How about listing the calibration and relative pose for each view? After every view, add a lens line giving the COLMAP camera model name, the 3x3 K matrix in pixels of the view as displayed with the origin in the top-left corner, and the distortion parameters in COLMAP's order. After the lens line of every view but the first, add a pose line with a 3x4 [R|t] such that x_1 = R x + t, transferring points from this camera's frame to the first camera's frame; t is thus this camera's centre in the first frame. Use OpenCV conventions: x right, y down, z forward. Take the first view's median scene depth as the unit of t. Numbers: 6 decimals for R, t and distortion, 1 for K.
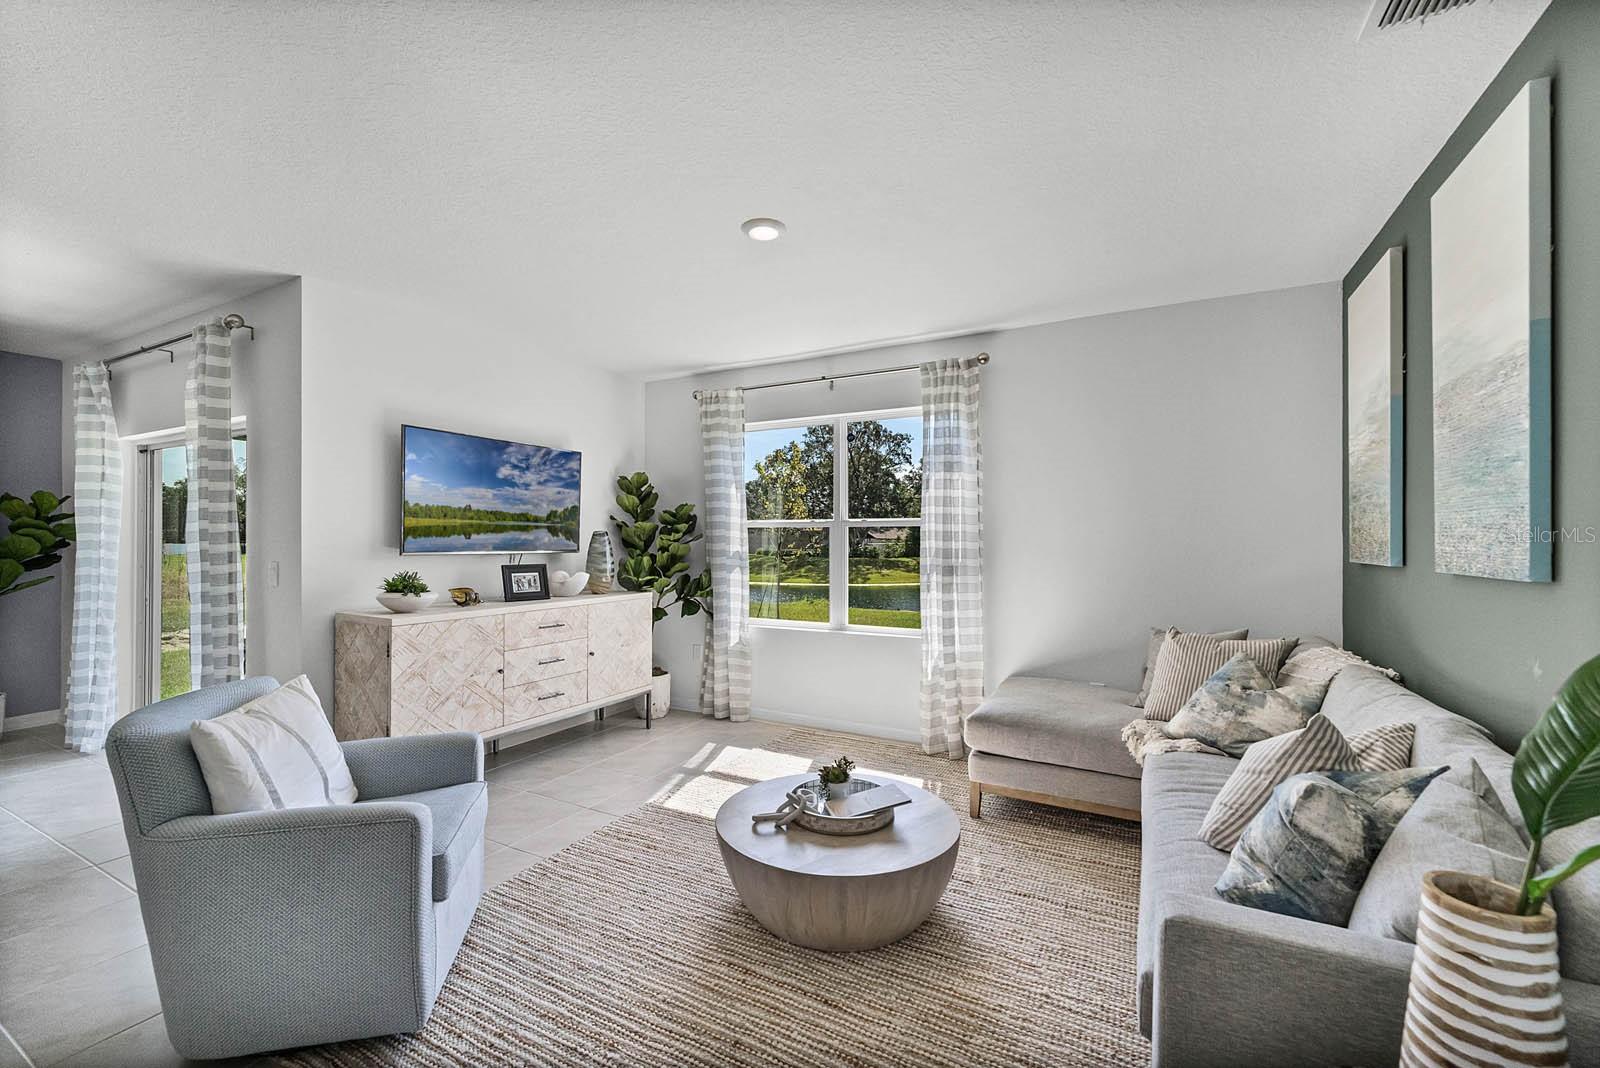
lens RADIAL K [[651.0, 0, 800.2], [0, 651.0, 542.4], [0, 0, 1]] dist [-0.000562, 0.000630]
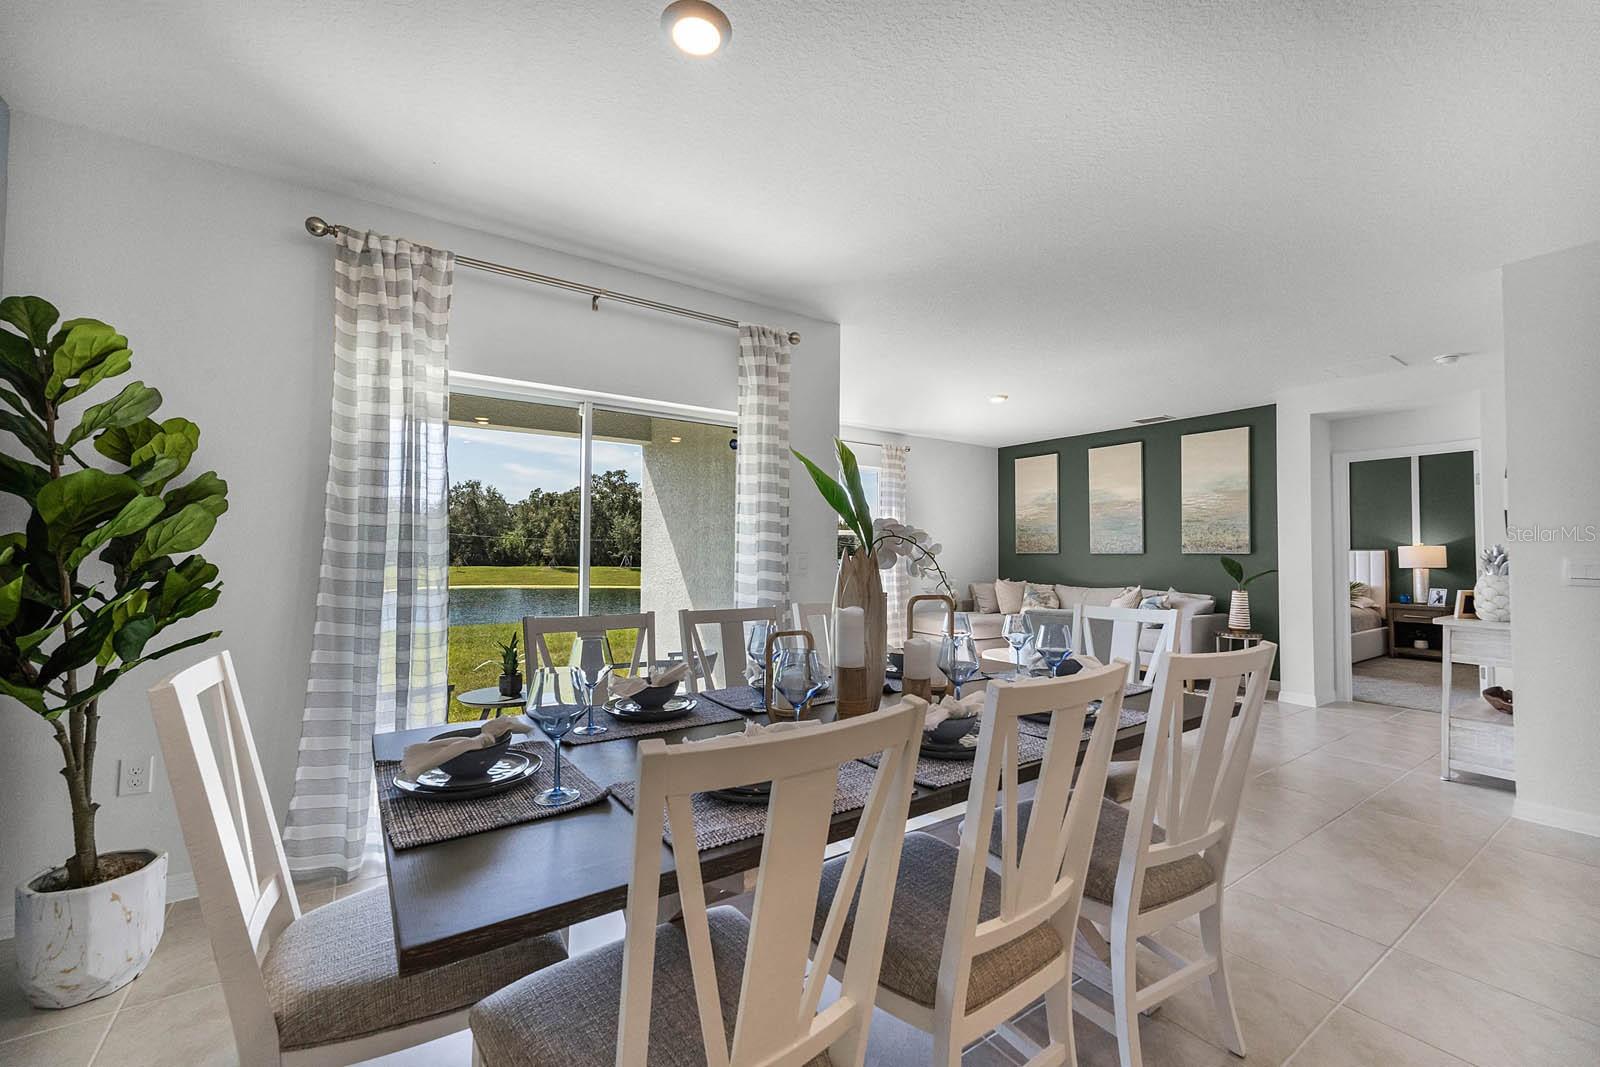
lens RADIAL K [[651.0, 0, 810.3], [0, 651.0, 535.6], [0, 0, 1]] dist [-0.000562, 0.000630]
pose [[0.454735, 0.025848, 0.890251, -1.472770], [0.000315, 0.999574, -0.029183, 0.026205], [-0.890626, 0.013551, 0.454534, 0.372634]]
